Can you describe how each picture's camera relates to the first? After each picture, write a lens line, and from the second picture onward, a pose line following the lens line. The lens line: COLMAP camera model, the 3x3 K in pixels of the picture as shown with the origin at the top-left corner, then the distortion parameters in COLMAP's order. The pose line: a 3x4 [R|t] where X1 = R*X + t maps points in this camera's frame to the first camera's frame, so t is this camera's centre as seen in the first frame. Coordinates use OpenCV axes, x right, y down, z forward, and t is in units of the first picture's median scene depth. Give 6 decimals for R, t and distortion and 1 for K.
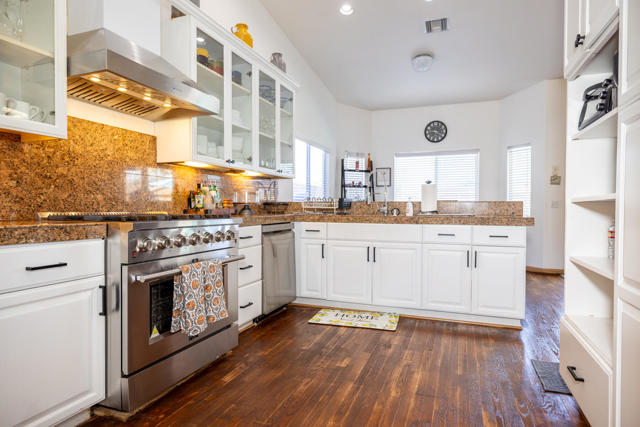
lens RADIAL K [[386.5, 0, 319.5], [0, 386.5, 211.7], [0, 0, 1]] dist [-0.007516, -0.000920]
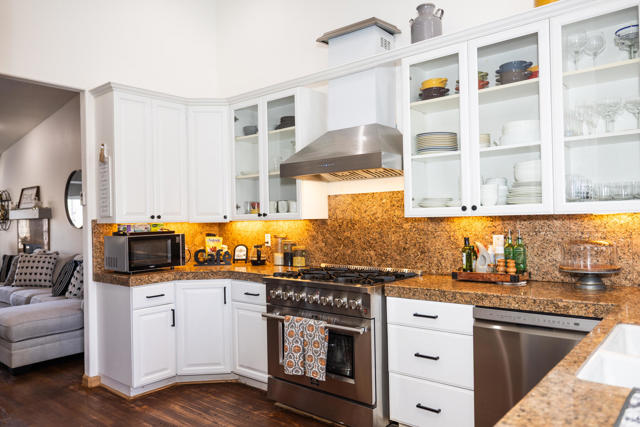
lens RADIAL K [[474.5, 0, 321.3], [0, 474.5, 214.8], [0, 0, 1]] dist [0.008645, -0.000281]
pose [[-0.346534, 0.008581, -0.937998, 0.877726], [0.022758, 0.999741, 0.000739, -0.159566], [0.937761, -0.021091, -0.346639, 1.336770]]
